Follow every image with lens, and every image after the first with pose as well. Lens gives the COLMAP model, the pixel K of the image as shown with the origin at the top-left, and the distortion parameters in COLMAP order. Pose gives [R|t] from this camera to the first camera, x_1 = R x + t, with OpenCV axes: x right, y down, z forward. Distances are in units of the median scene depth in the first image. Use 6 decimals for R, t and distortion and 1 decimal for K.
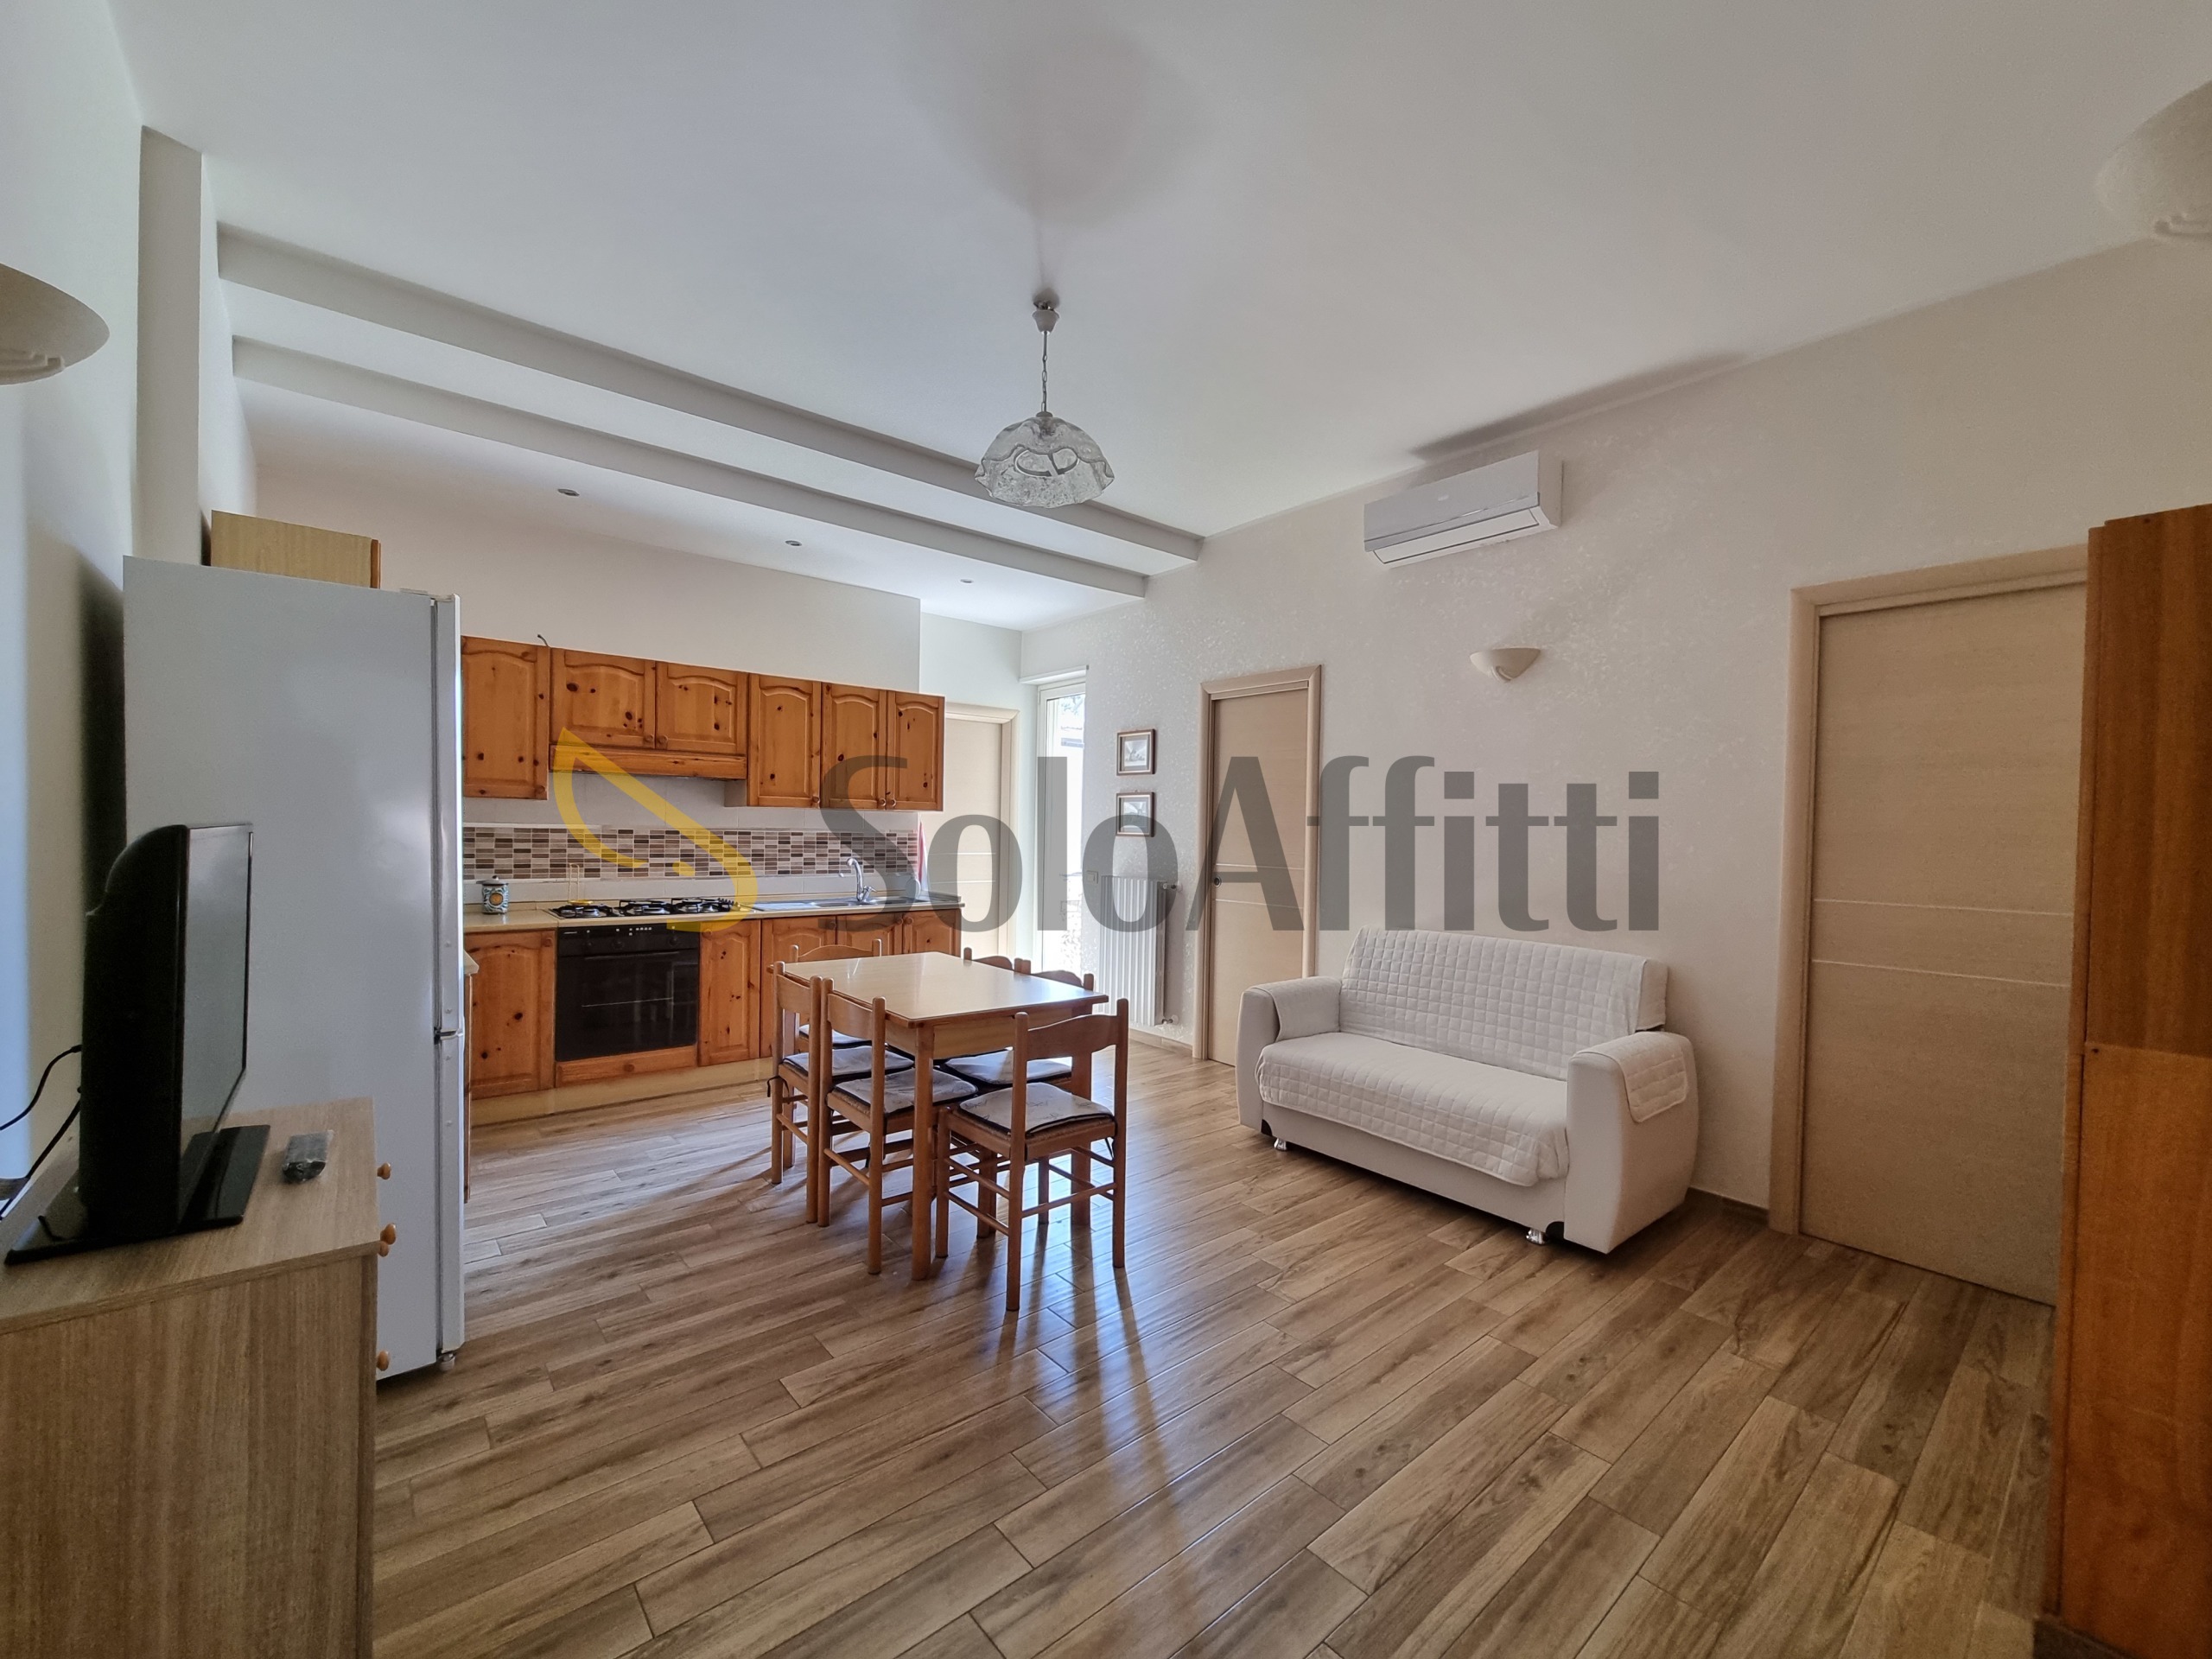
lens RADIAL K [[890.7, 0, 1122.7], [0, 890.7, 838.3], [0, 0, 1]] dist [0.009485, -0.004735]
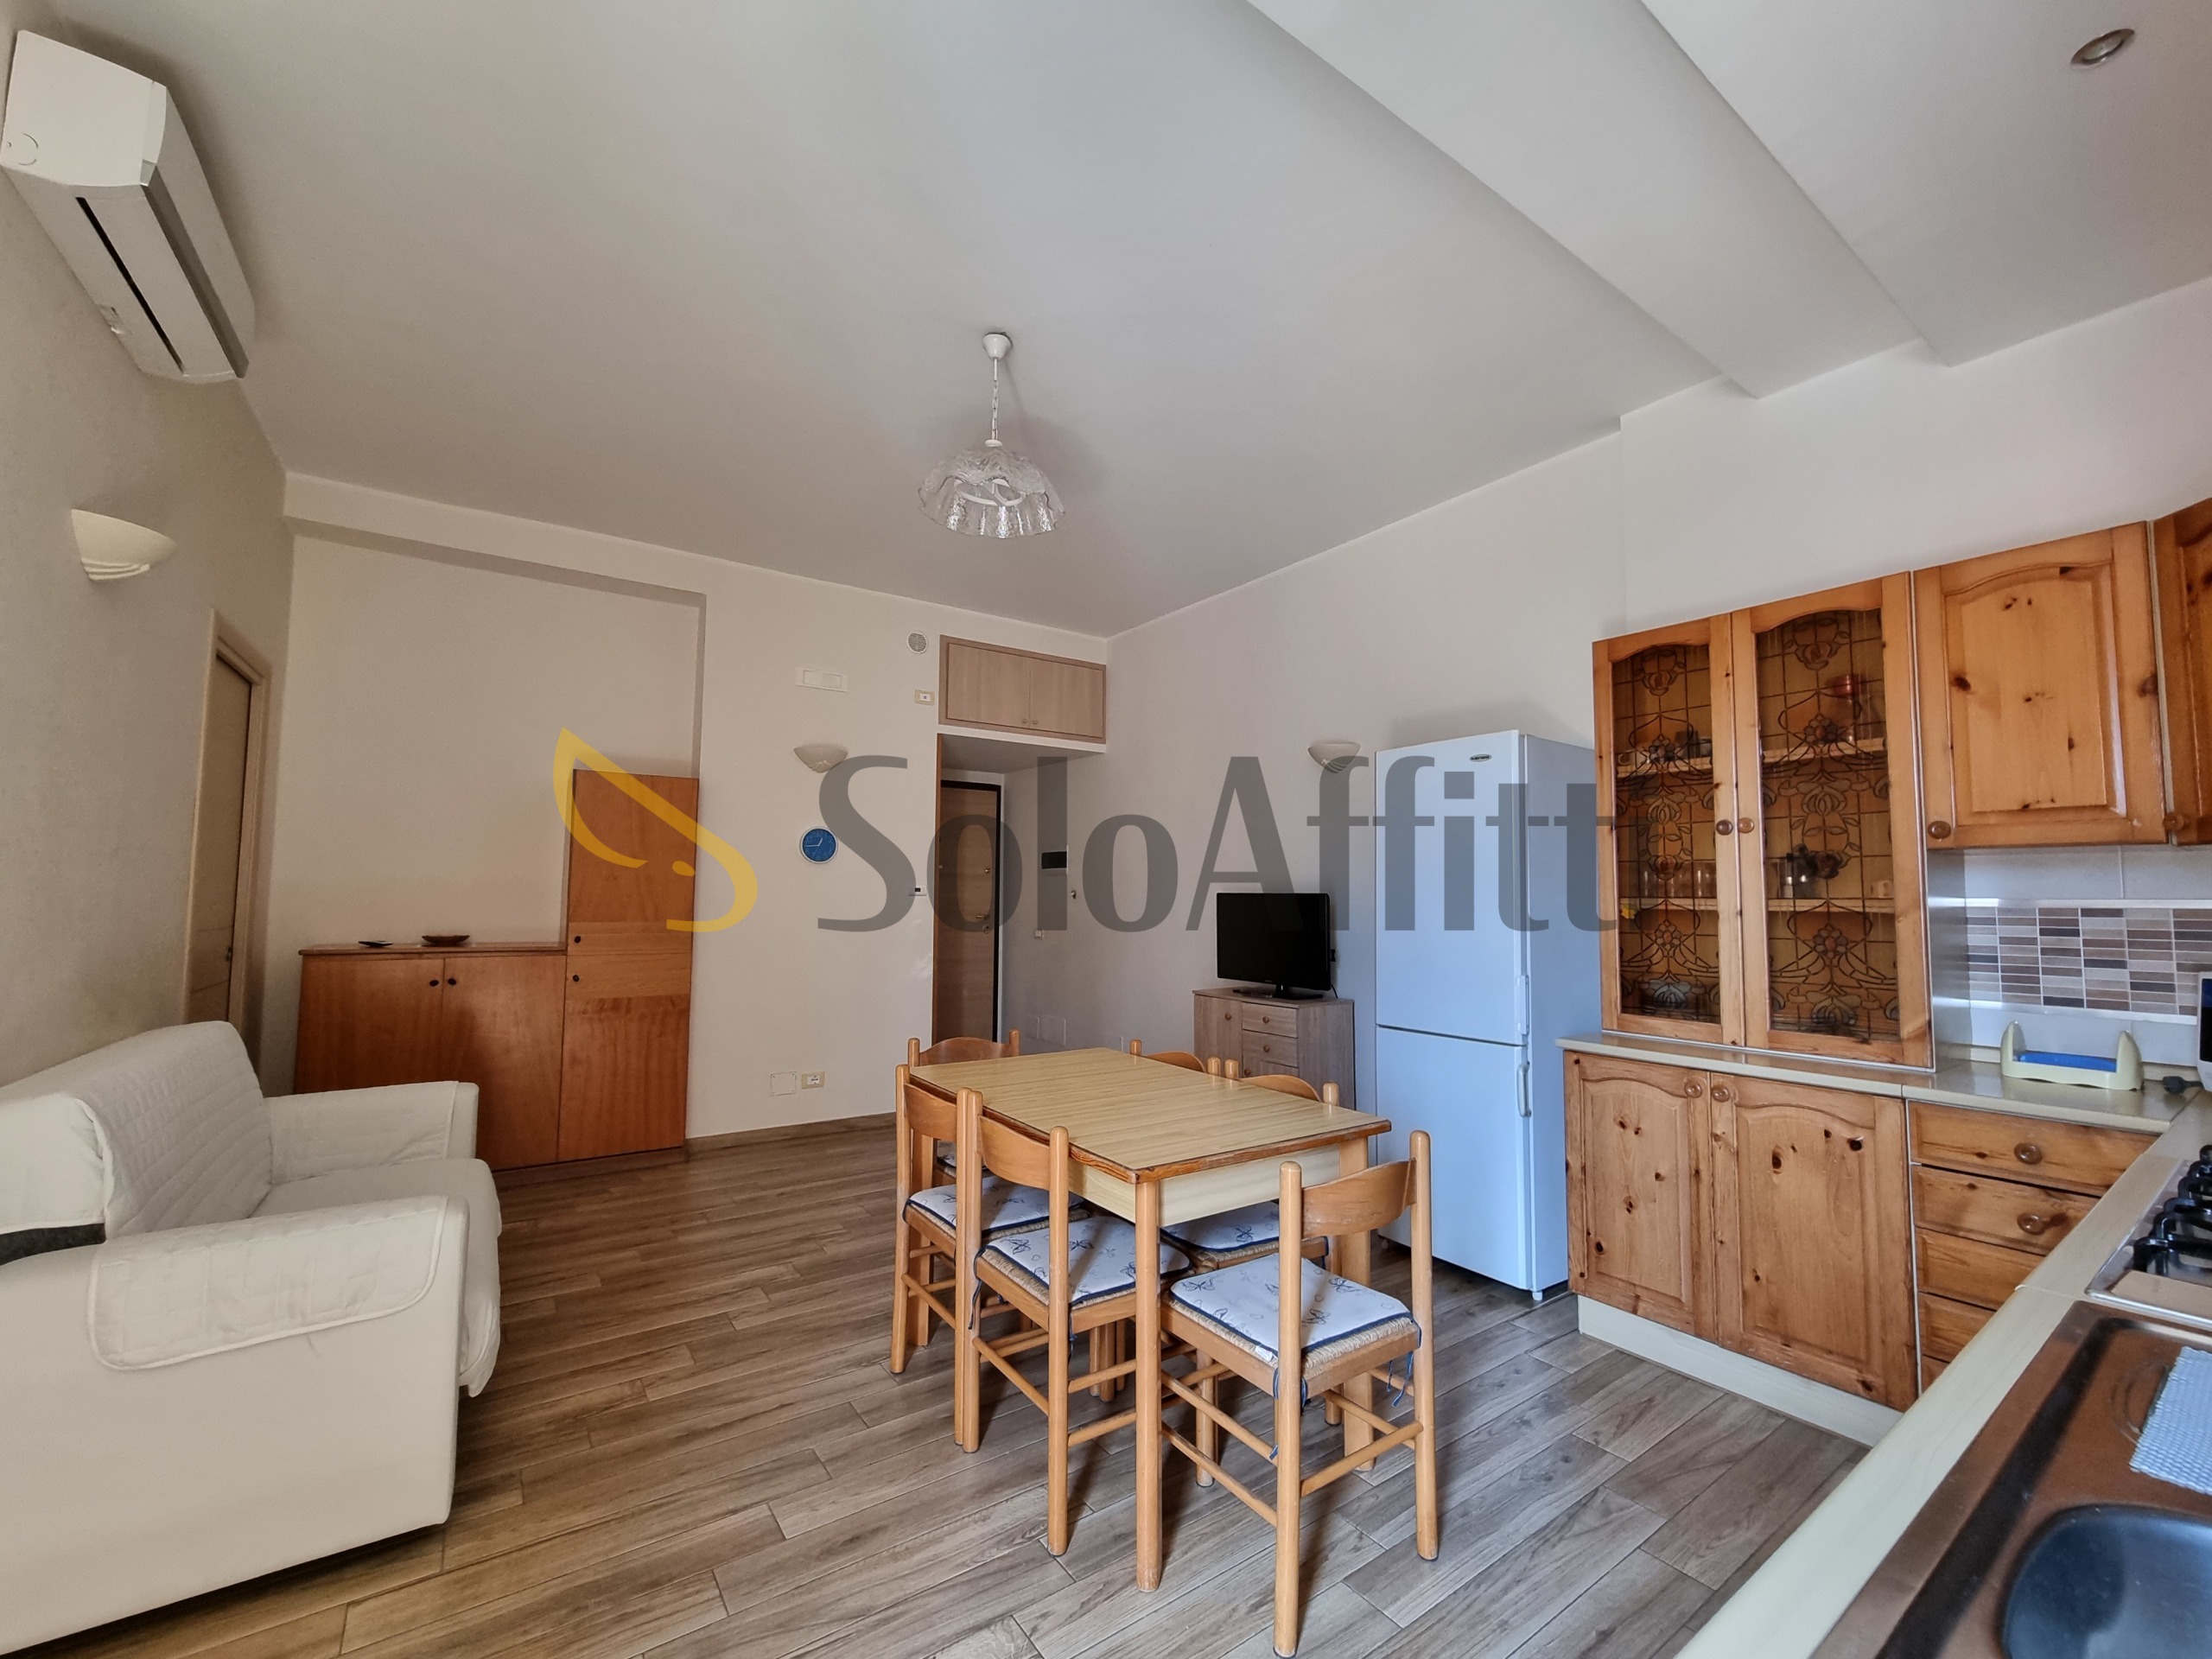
lens RADIAL K [[890.7, 0, 1113.9], [0, 890.7, 842.6], [0, 0, 1]] dist [0.009485, -0.004735]
pose [[-0.994862, -0.027622, 0.097403, -0.365429], [-0.033556, 0.997645, -0.059818, -0.000837], [-0.095521, -0.062779, -0.993446, 2.243209]]
